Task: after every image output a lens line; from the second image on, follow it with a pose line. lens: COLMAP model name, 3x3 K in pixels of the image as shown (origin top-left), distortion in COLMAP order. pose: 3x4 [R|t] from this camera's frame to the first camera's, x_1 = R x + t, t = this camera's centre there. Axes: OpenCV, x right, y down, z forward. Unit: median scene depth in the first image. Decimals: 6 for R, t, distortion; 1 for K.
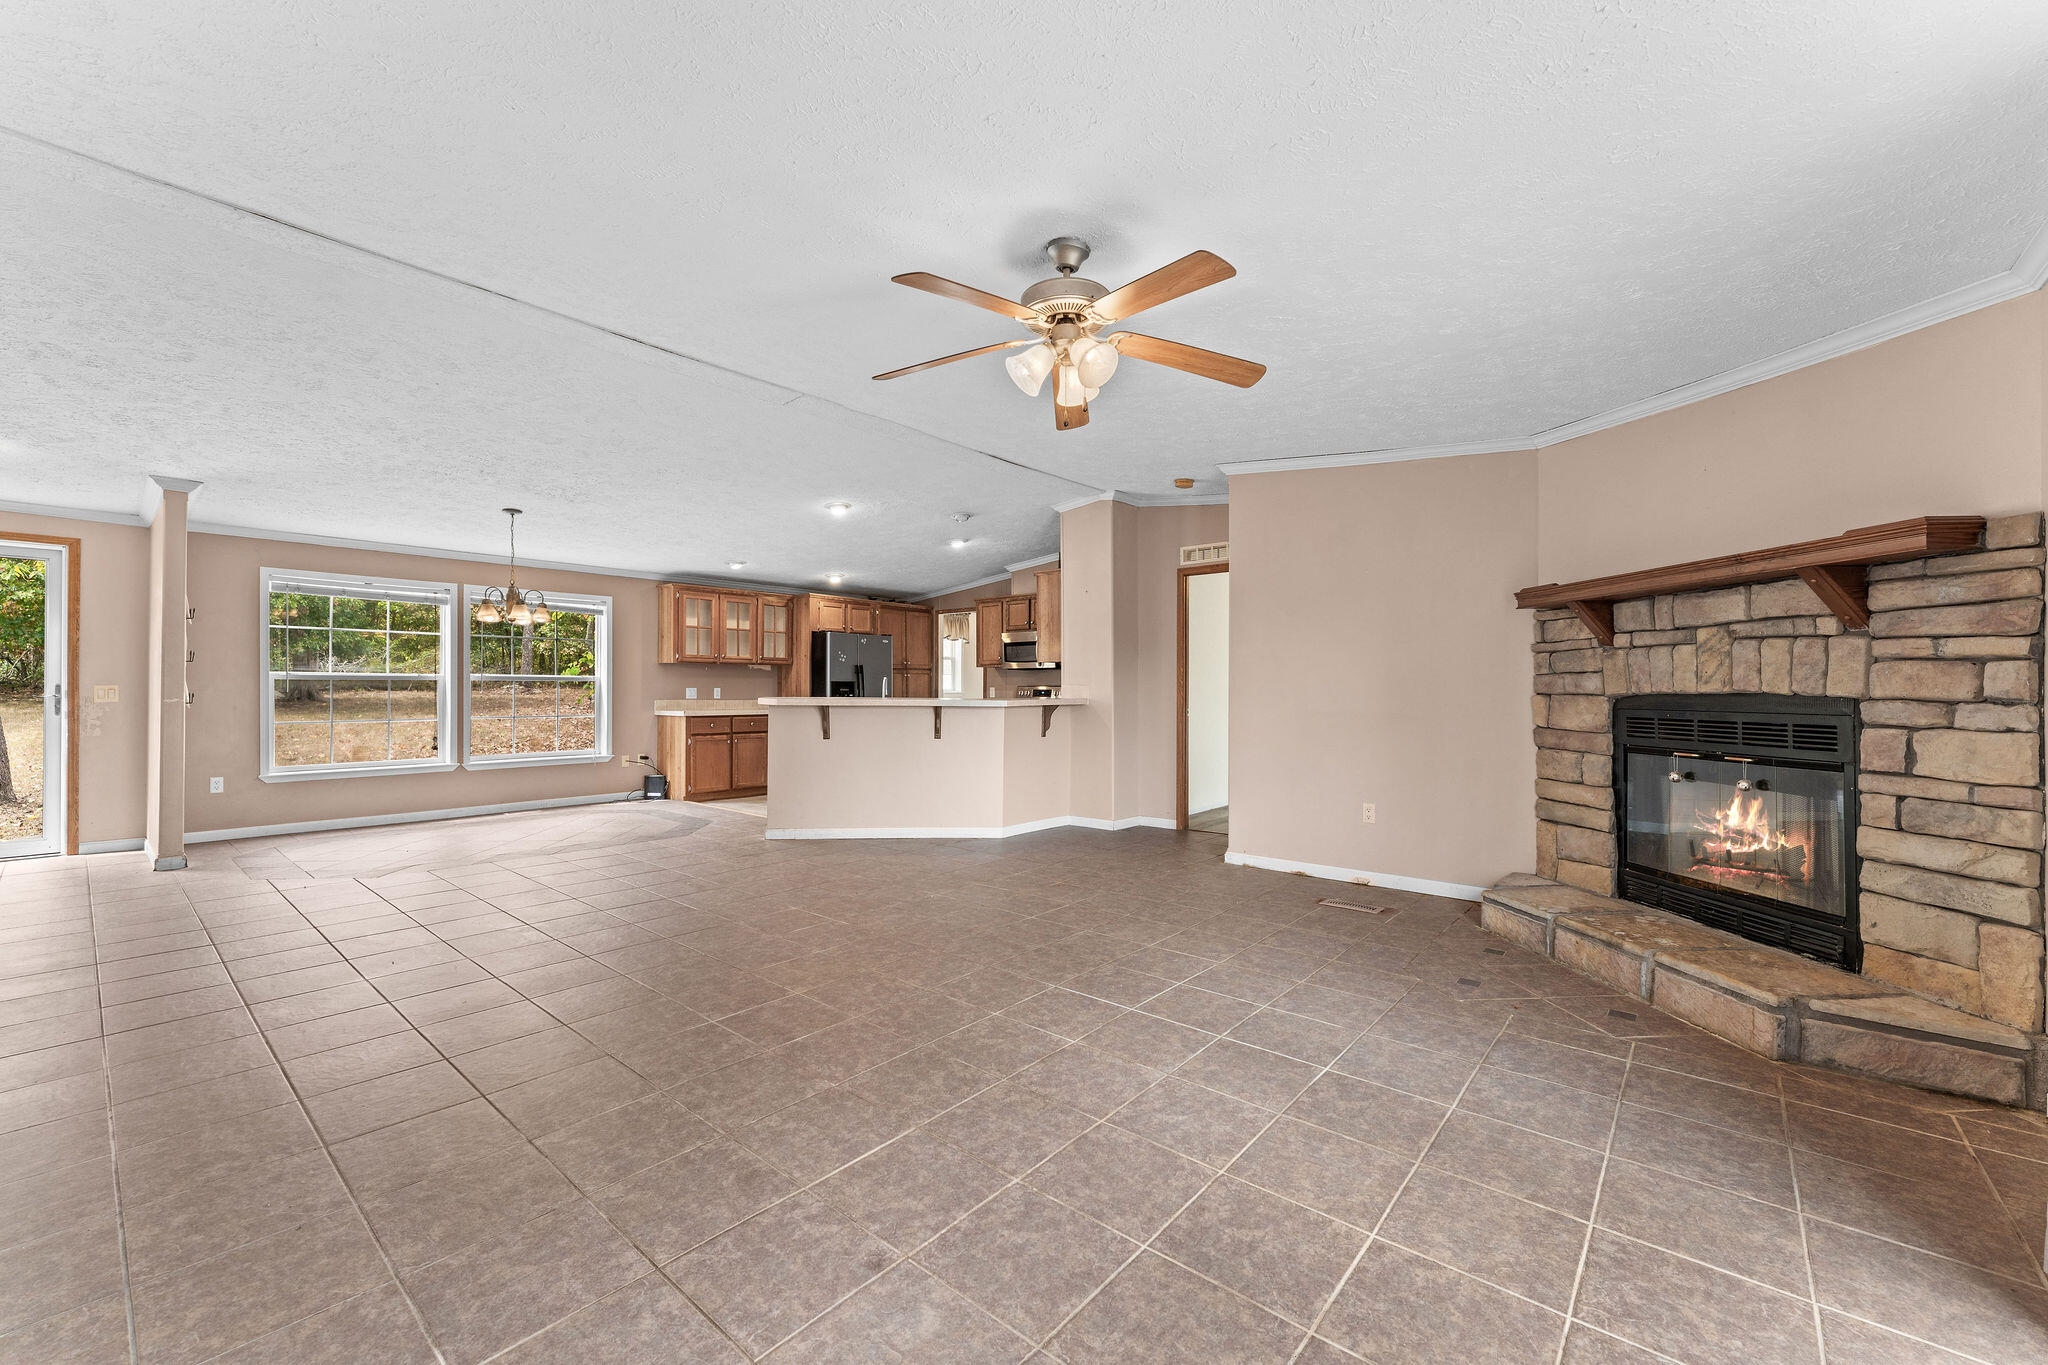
lens RADIAL K [[823.7, 0, 1024.0], [0, 823.7, 682.5], [0, 0, 1]] dist [0.001145, -0.000049]
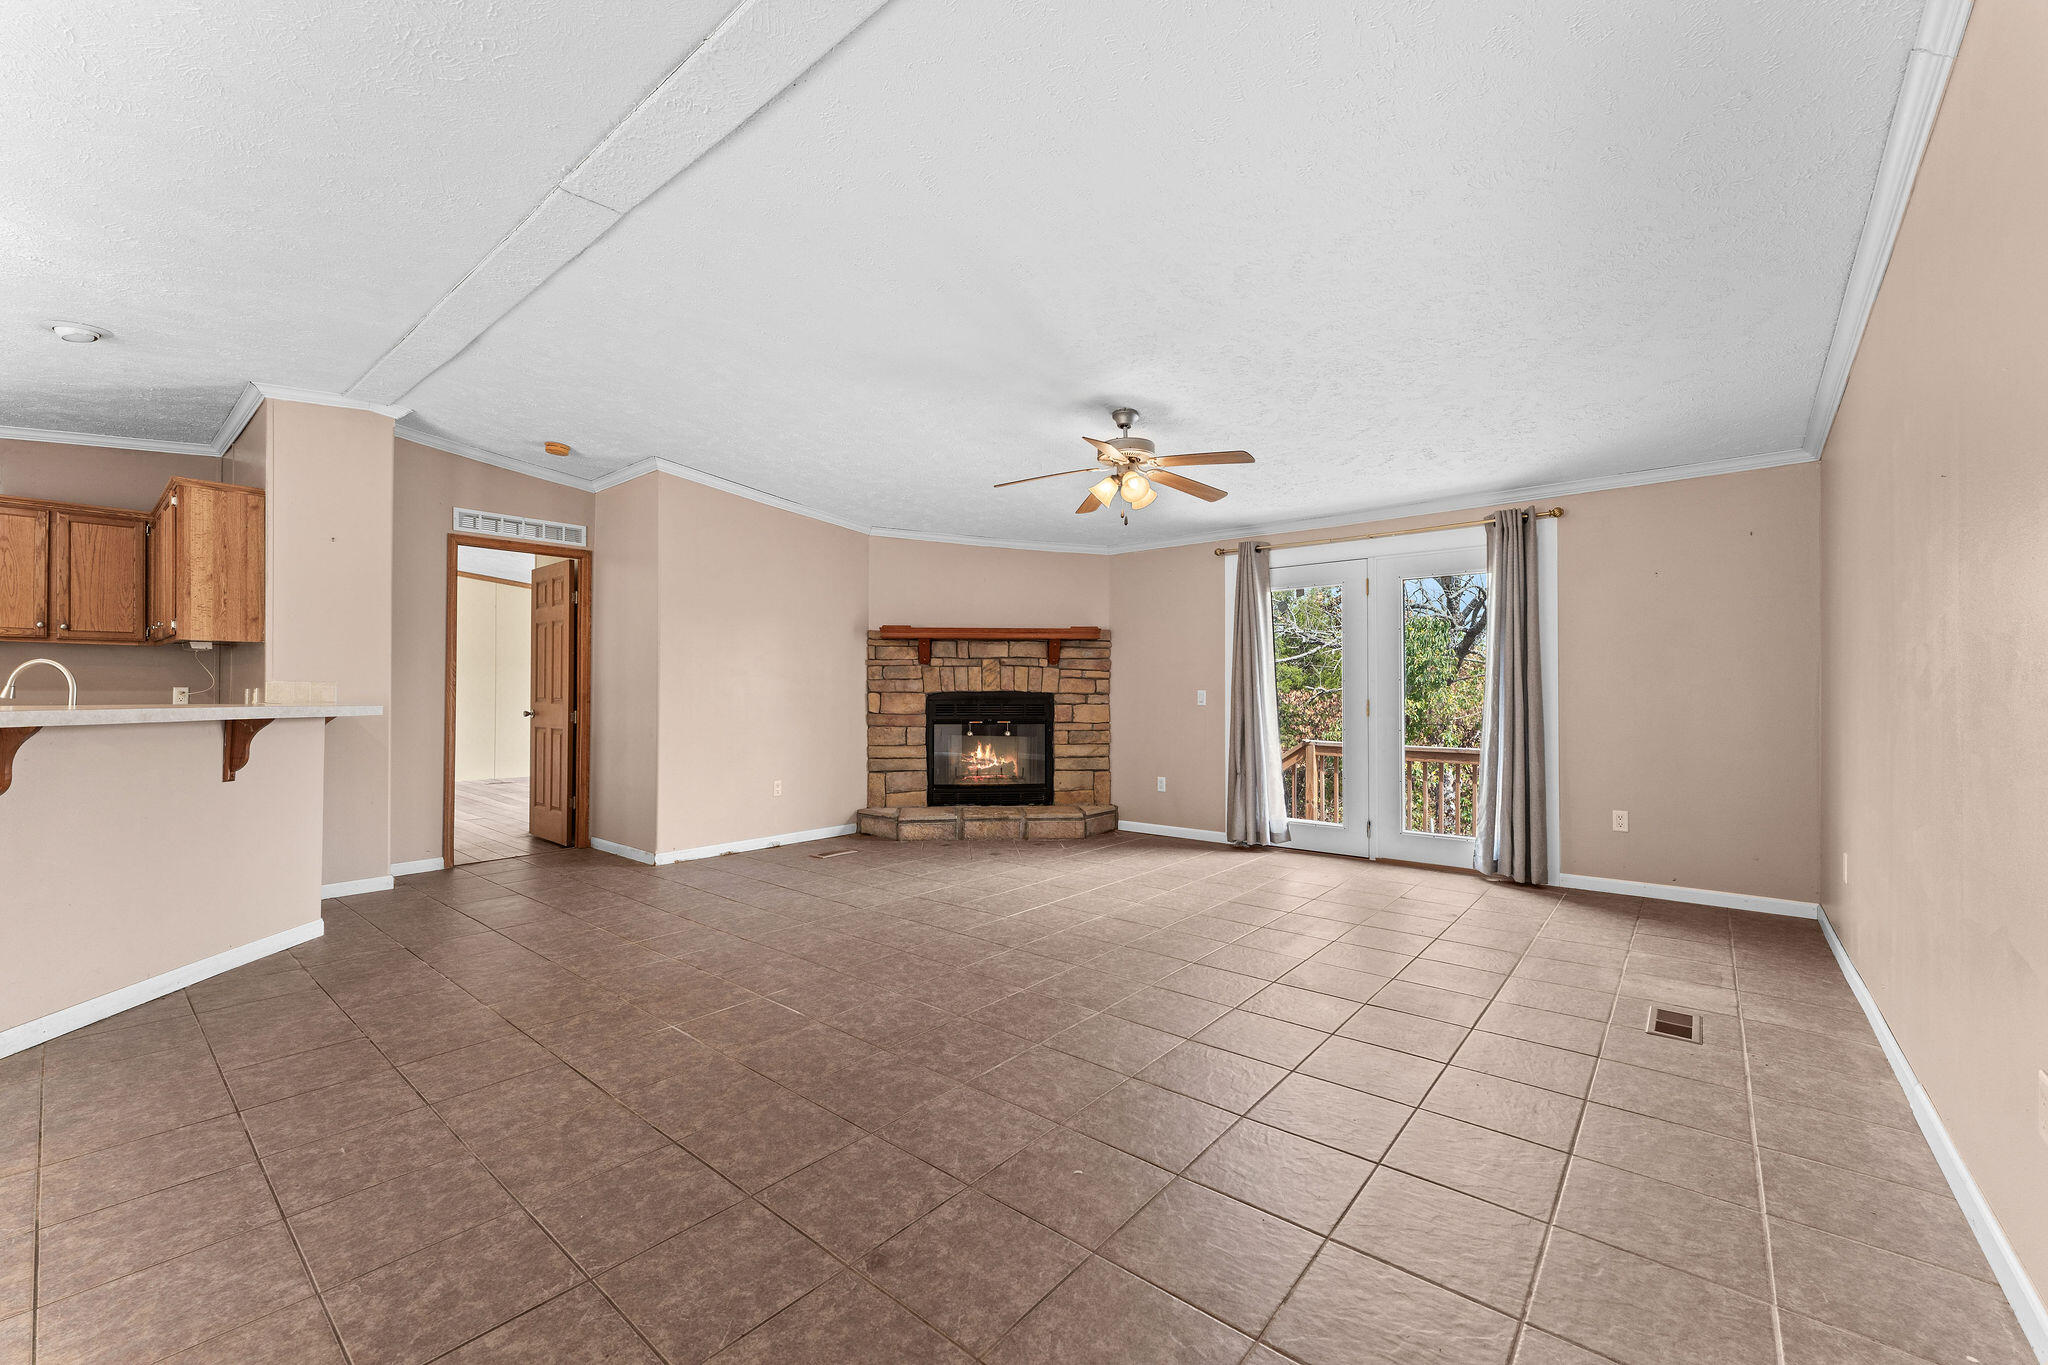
lens RADIAL K [[801.4, 0, 1024.0], [0, 801.4, 682.5], [0, 0, 1]] dist [-0.000125, -0.000031]
pose [[-0.012816, 0.009738, 0.999870, -1.132254], [-0.009723, 0.999904, -0.009863, 0.009986], [-0.999871, -0.009848, -0.012720, 0.914166]]
